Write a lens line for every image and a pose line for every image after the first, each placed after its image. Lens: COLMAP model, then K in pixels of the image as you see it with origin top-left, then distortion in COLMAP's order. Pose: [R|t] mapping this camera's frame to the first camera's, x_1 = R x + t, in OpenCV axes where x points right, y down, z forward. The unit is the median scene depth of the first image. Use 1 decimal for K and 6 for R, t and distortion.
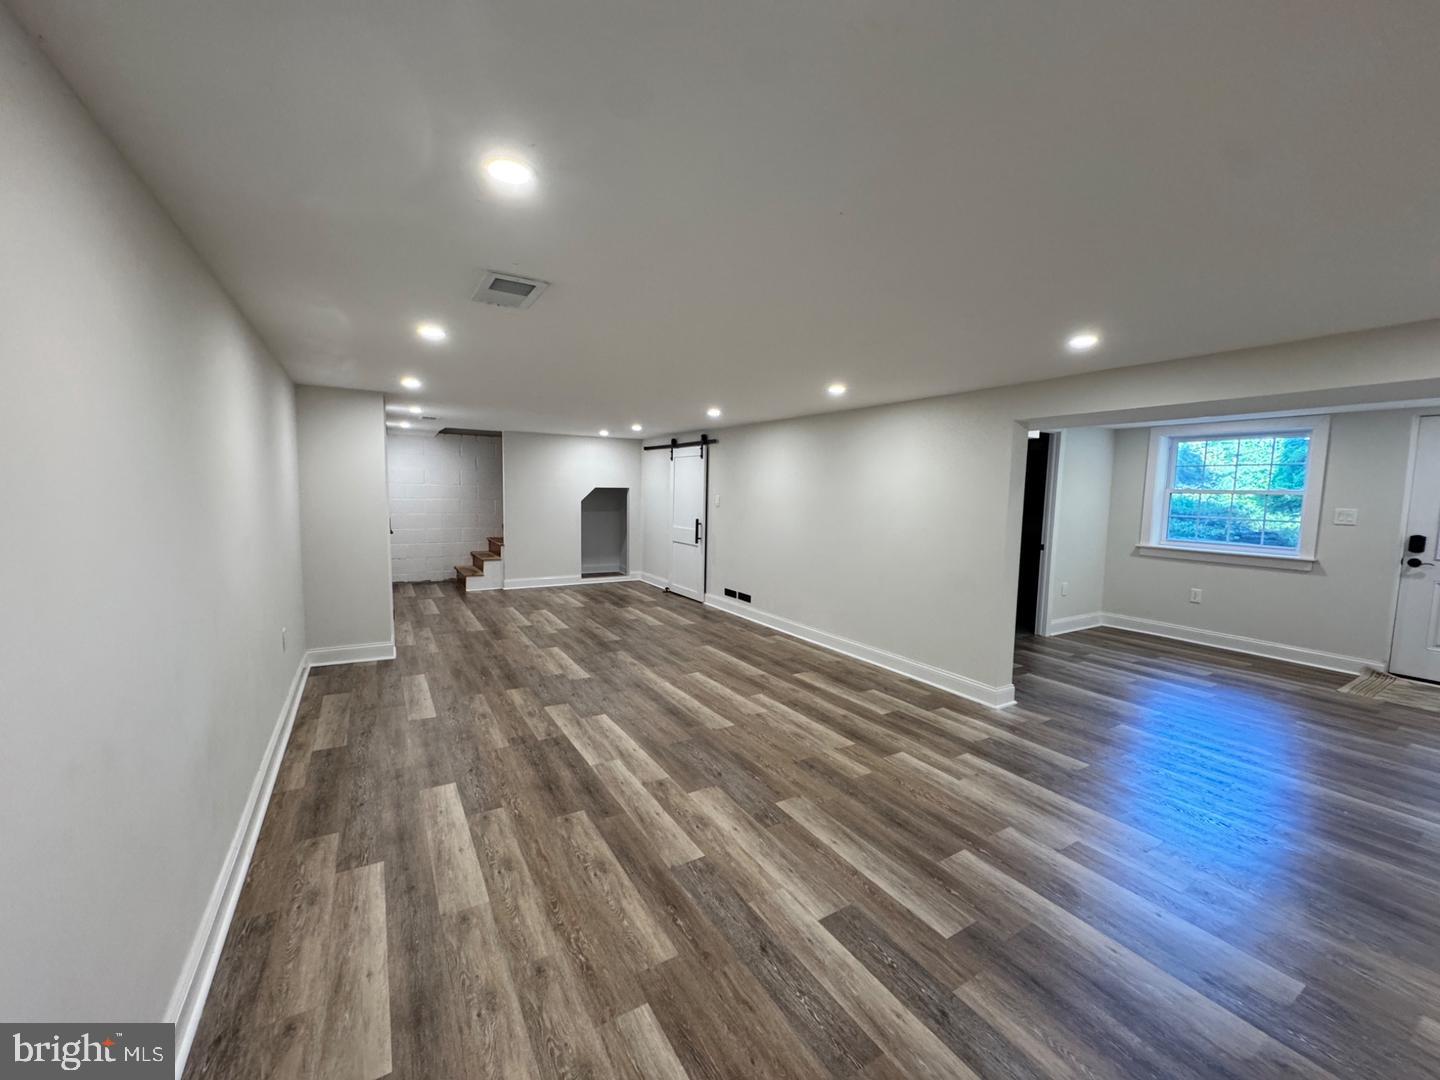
lens RADIAL K [[576.9, 0, 722.5], [0, 576.9, 540.6], [0, 0, 1]] dist [0.001172, 0.000469]
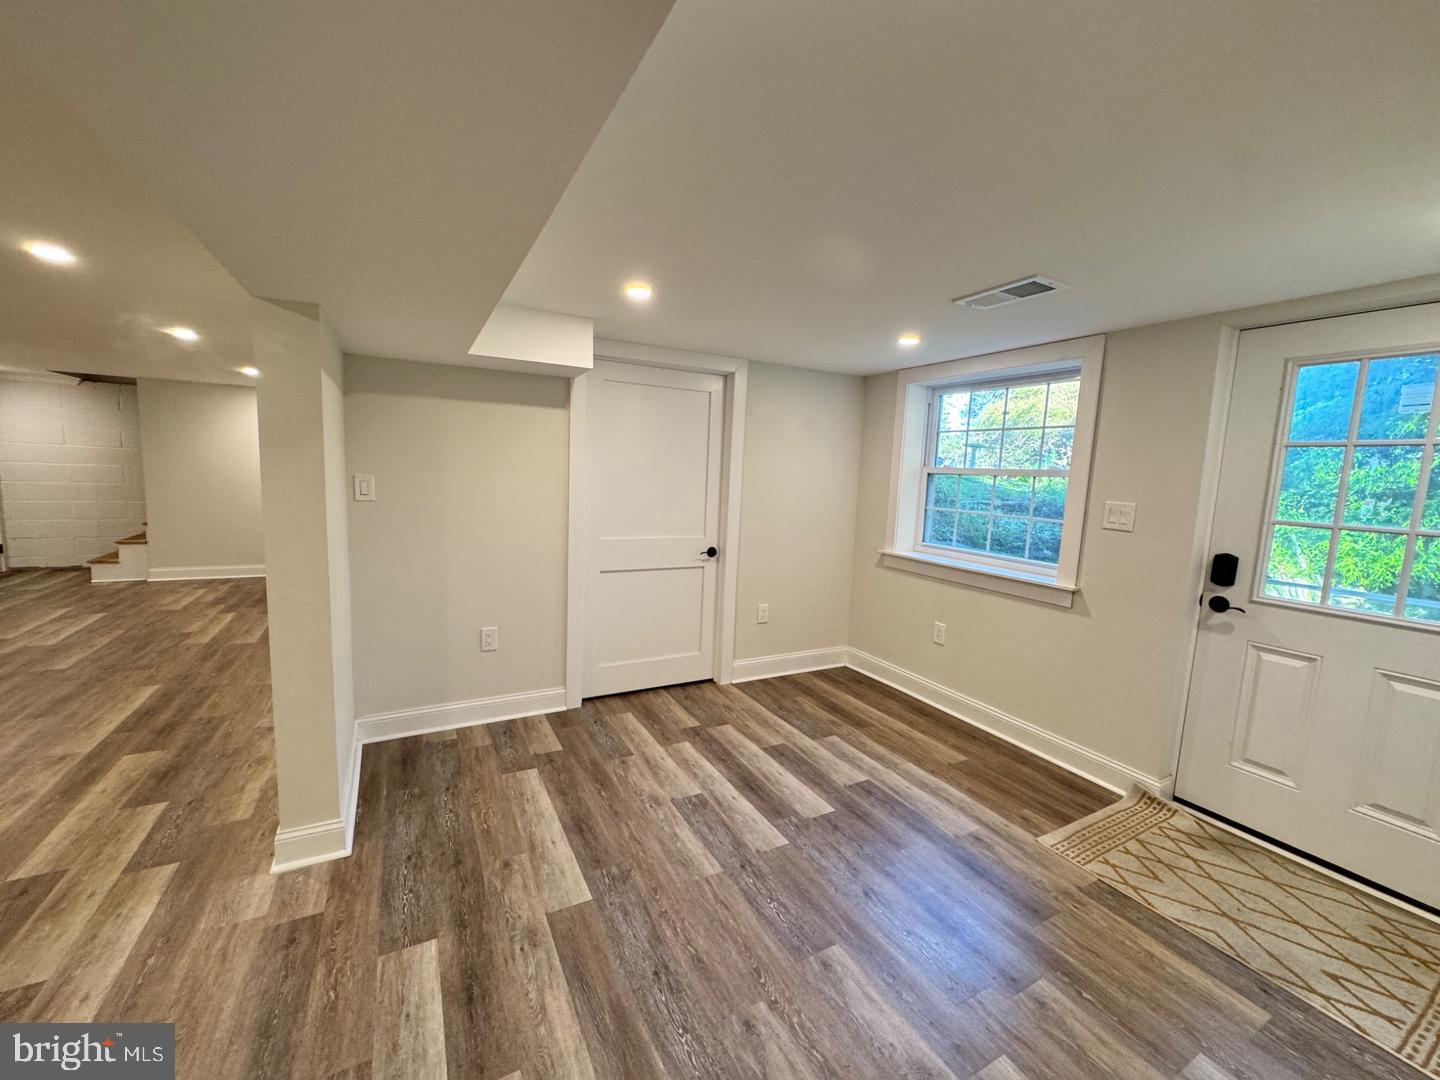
lens RADIAL K [[576.9, 0, 718.5], [0, 576.9, 540.6], [0, 0, 1]] dist [0.001172, 0.000469]
pose [[0.998390, 0.028459, -0.049056, 0.697218], [-0.027090, 0.999231, 0.028352, -0.021829], [0.049826, -0.026978, 0.998394, 0.405792]]
